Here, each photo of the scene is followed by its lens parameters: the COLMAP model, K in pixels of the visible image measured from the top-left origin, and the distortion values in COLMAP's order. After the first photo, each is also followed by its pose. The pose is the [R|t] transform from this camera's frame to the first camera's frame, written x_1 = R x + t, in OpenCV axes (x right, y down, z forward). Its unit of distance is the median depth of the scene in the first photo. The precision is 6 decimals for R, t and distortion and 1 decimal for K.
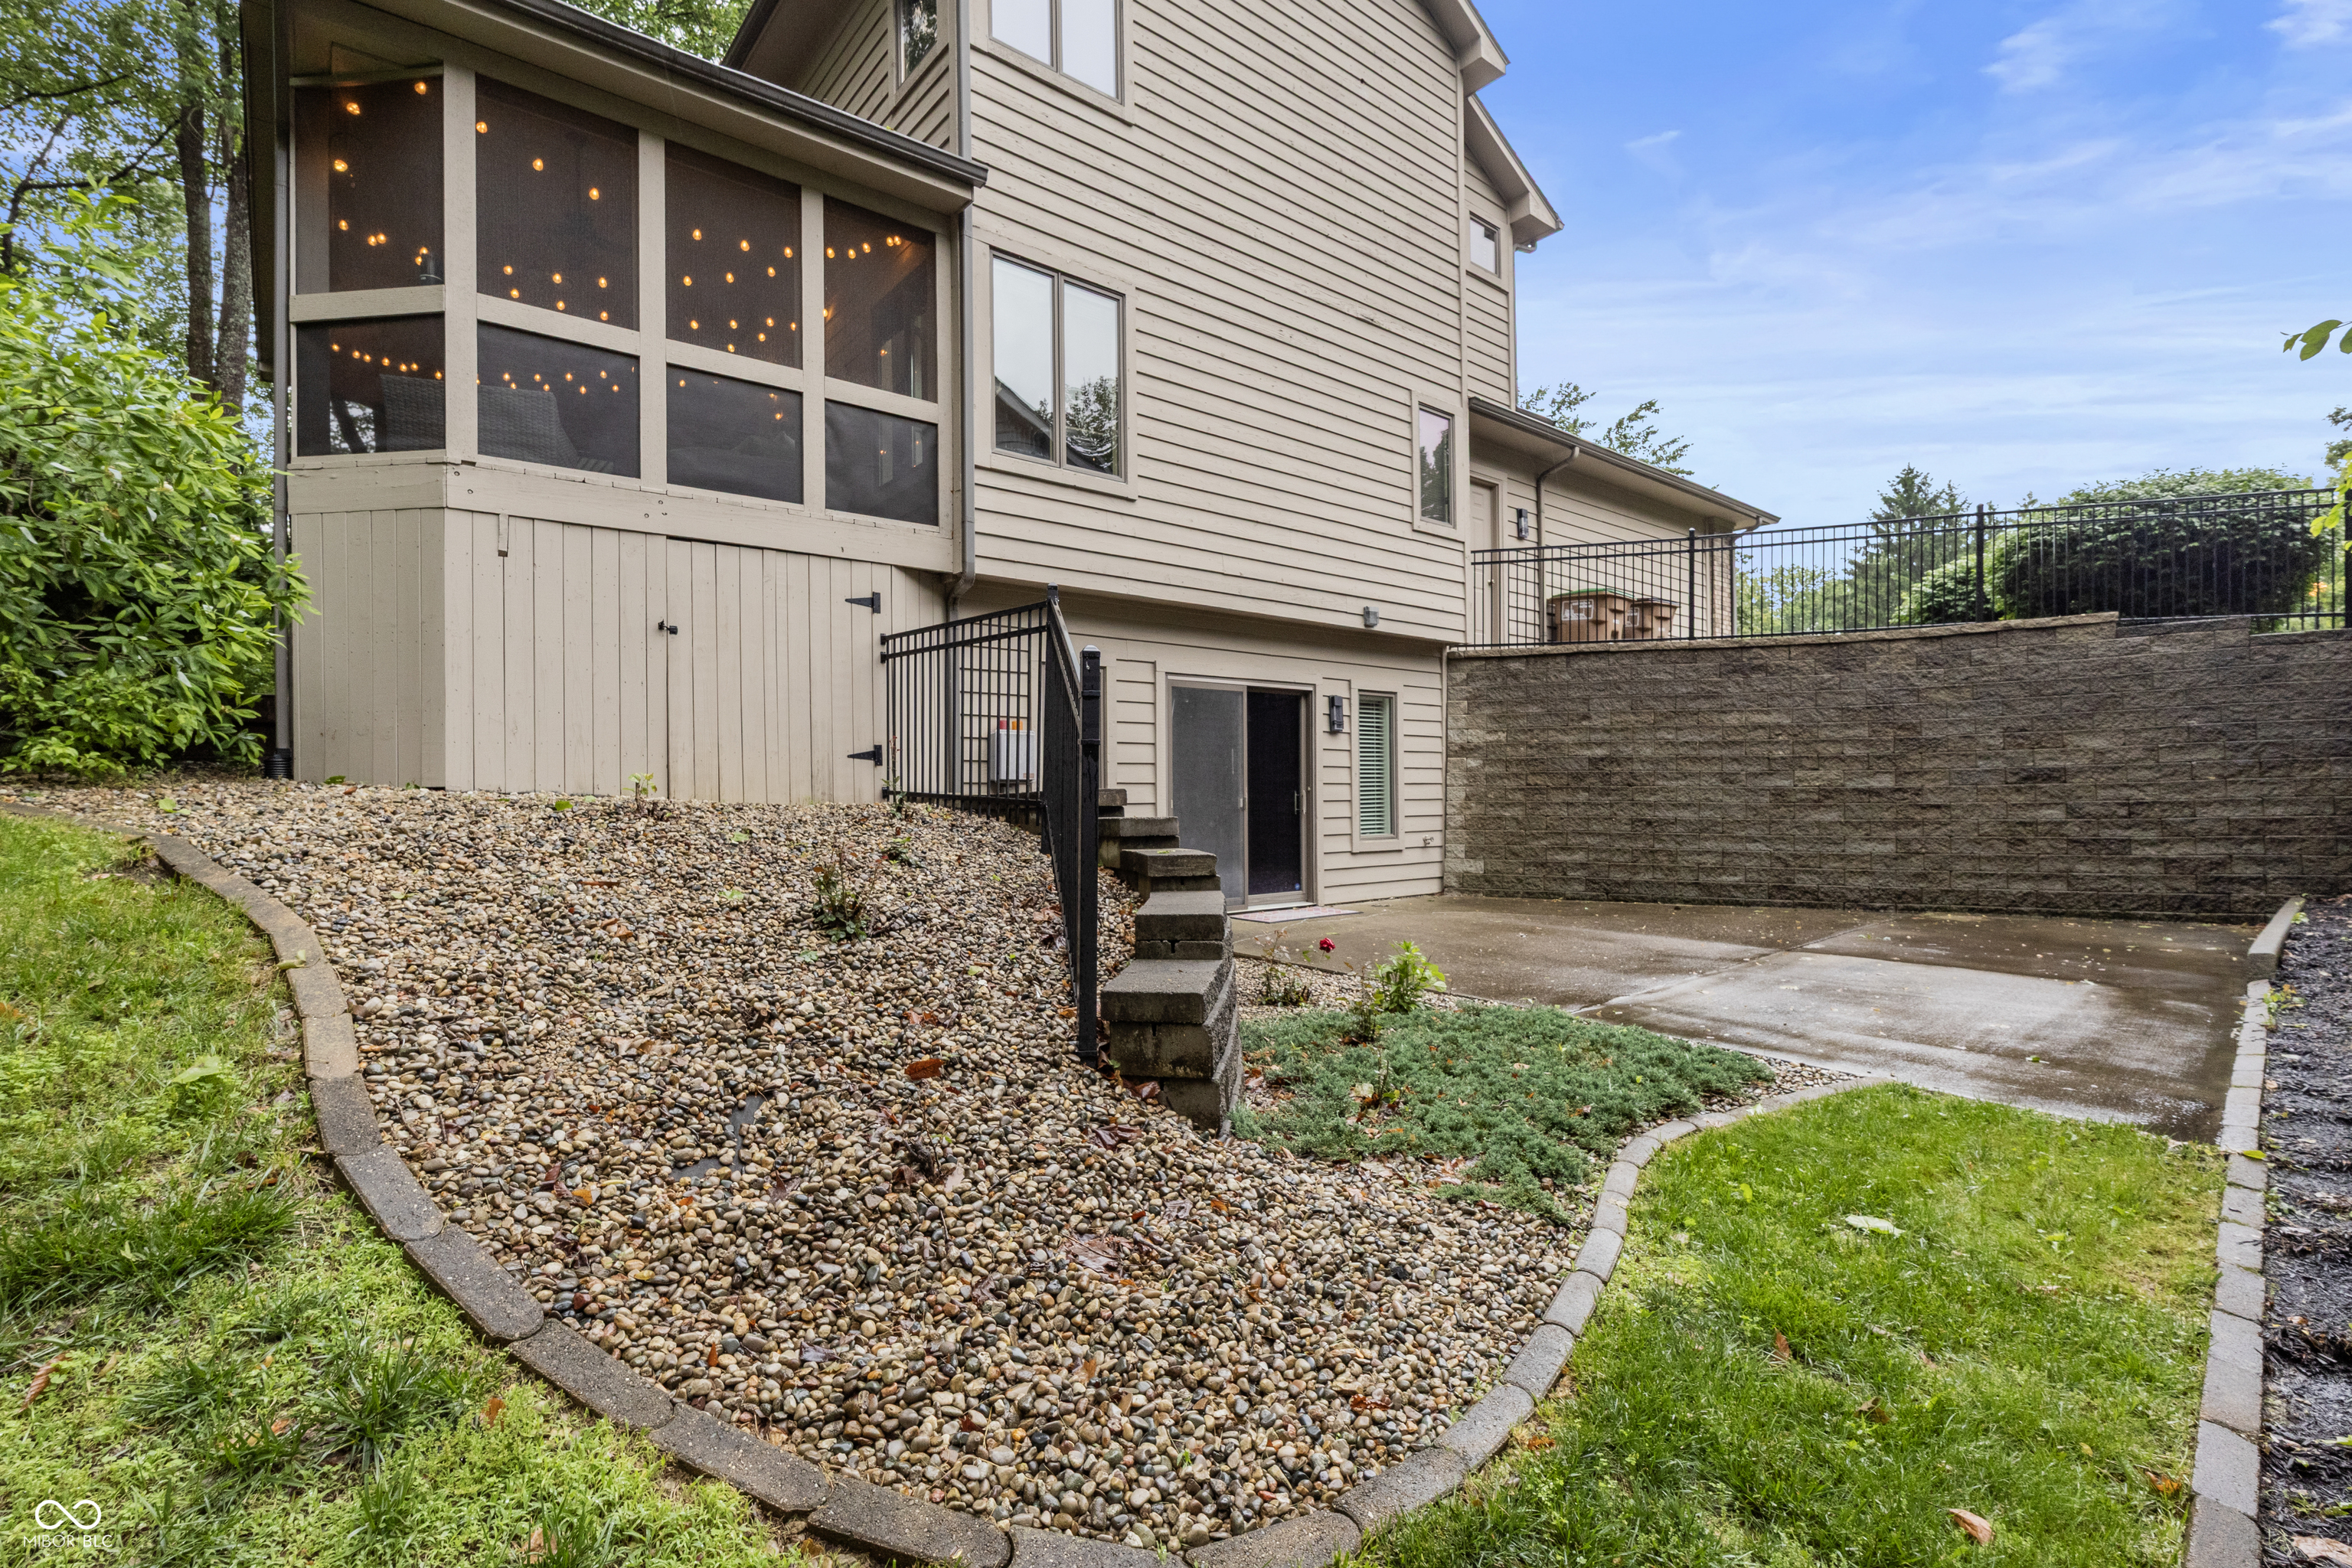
lens RADIAL K [[1120.3, 0, 1156.7], [0, 1120.3, 811.6], [0, 0, 1]] dist [-0.002597, 0.000081]
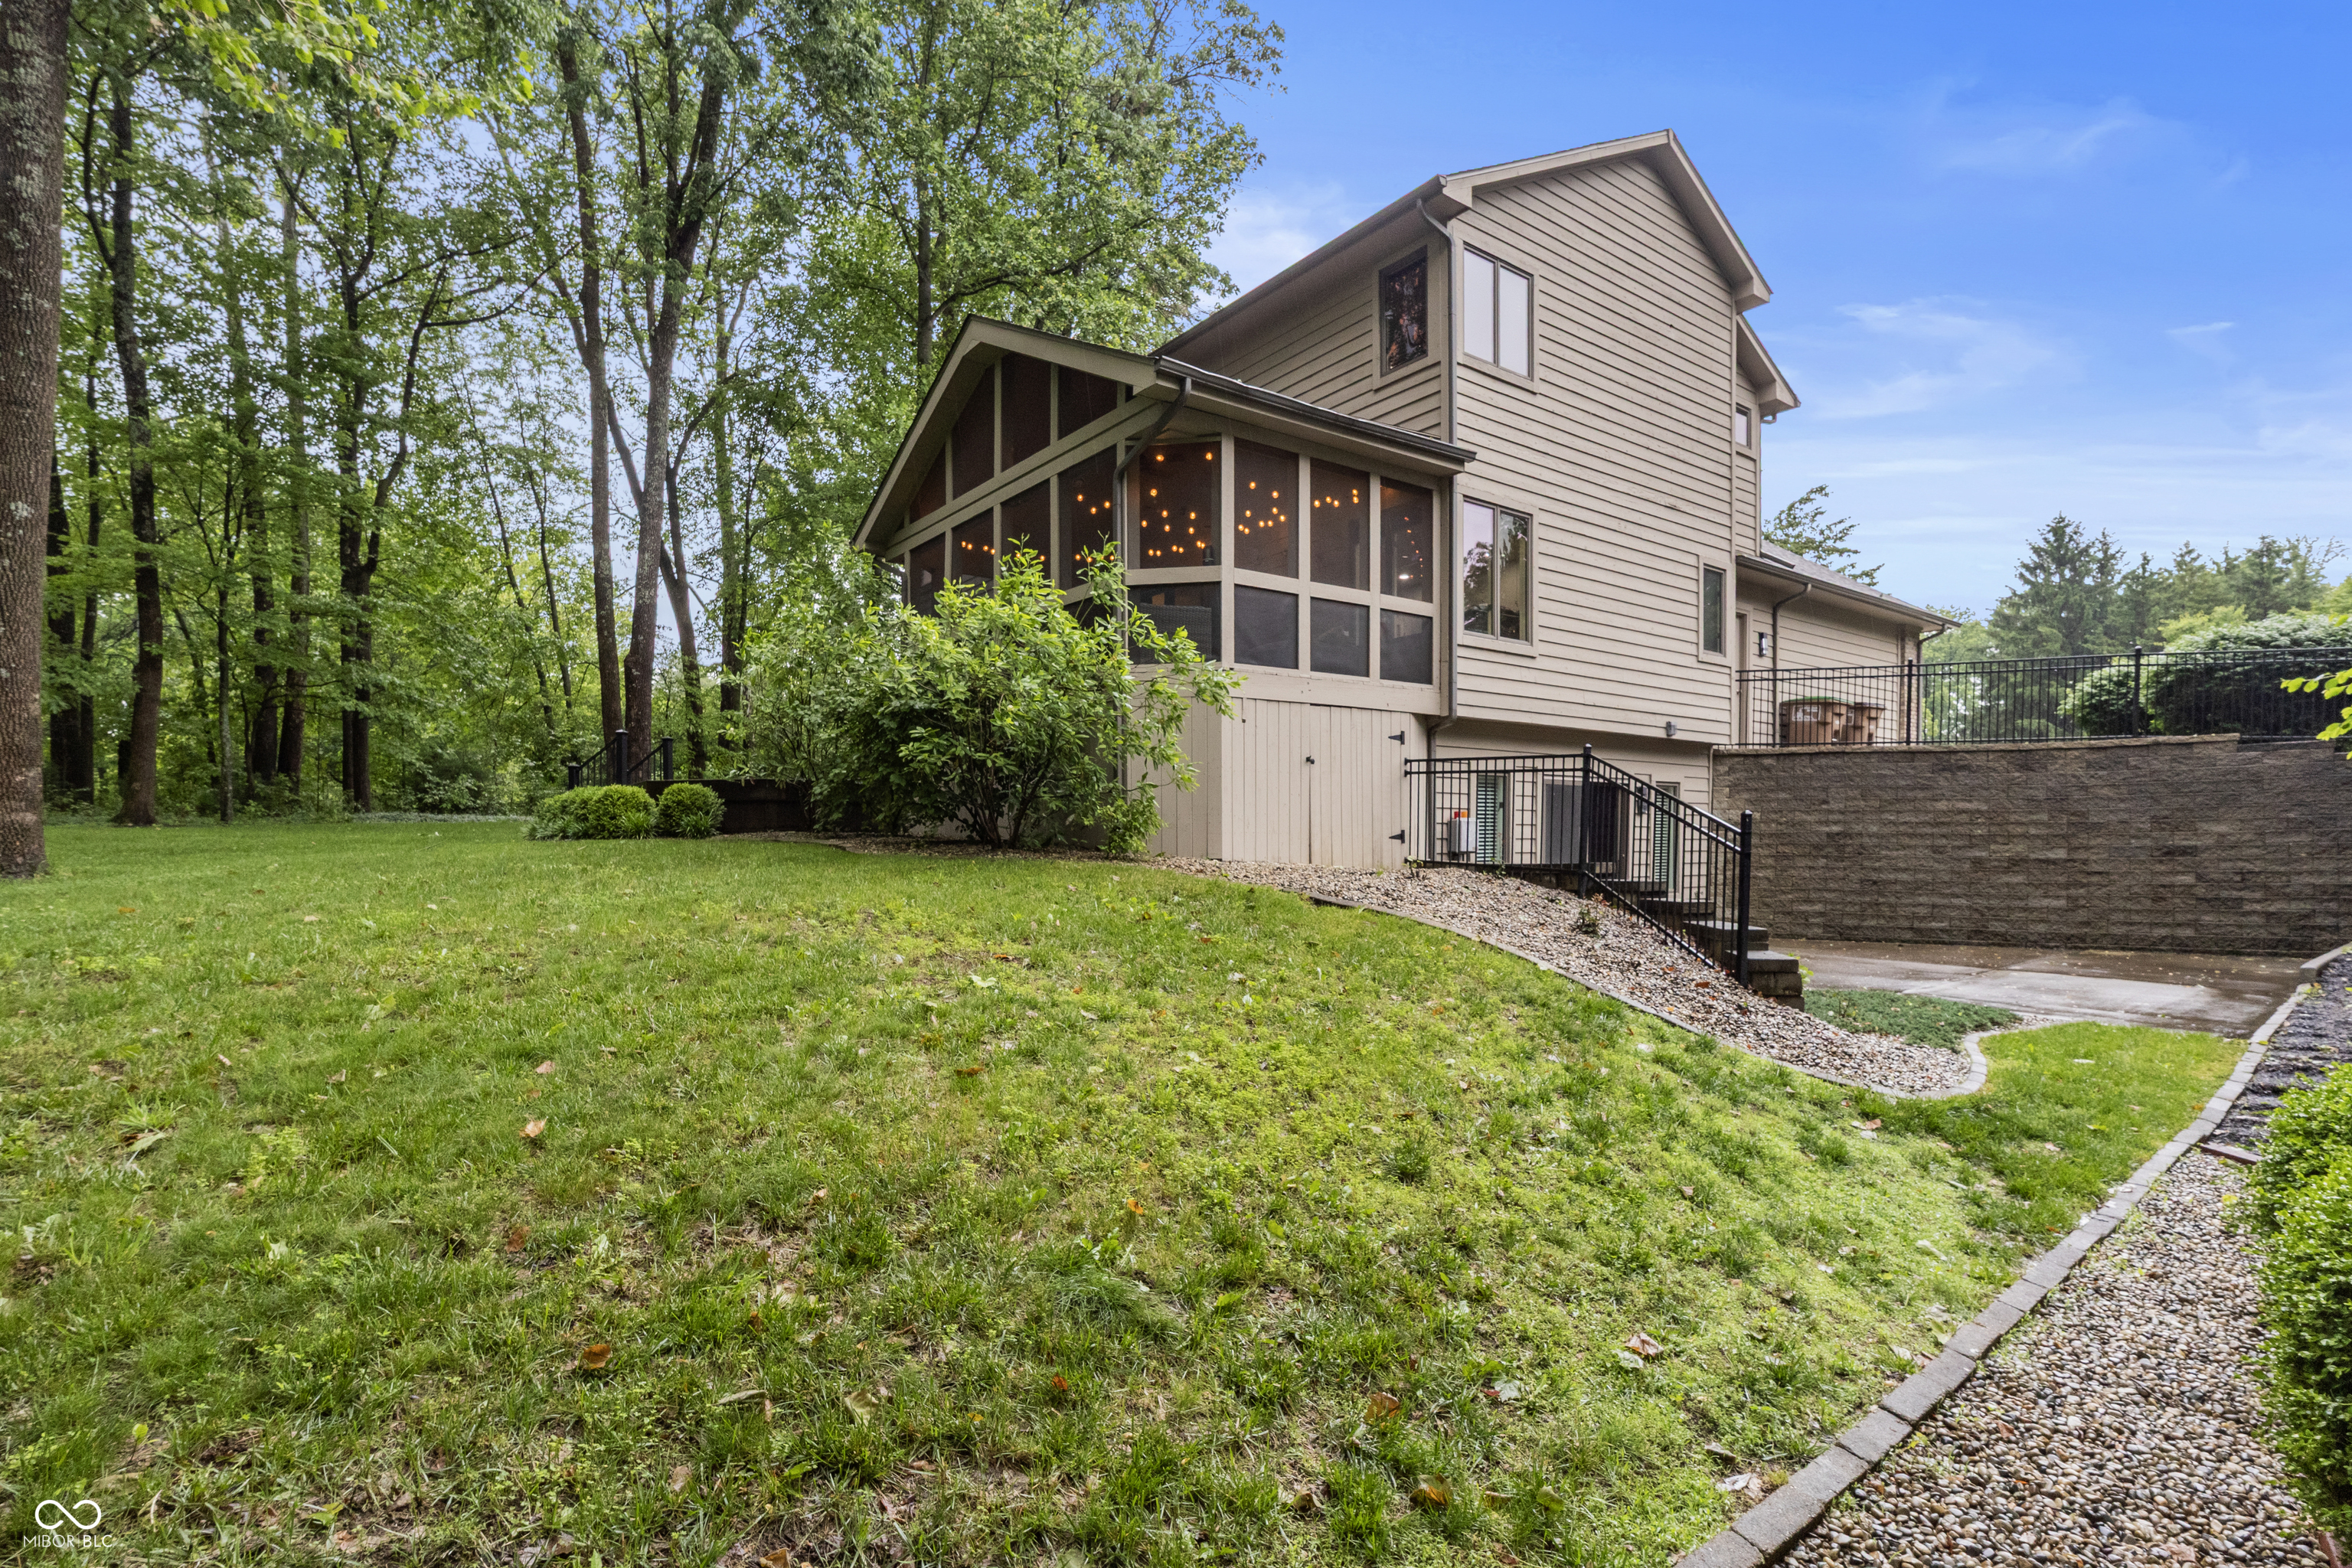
lens RADIAL K [[1185.4, 0, 1175.0], [0, 1185.4, 892.3], [0, 0, 1]] dist [-0.004960, 0.001913]
pose [[0.999100, 0.009083, -0.041439, -0.378742], [-0.007973, 0.999607, 0.026866, -0.010795], [0.041667, -0.026511, 0.998780, -0.501767]]
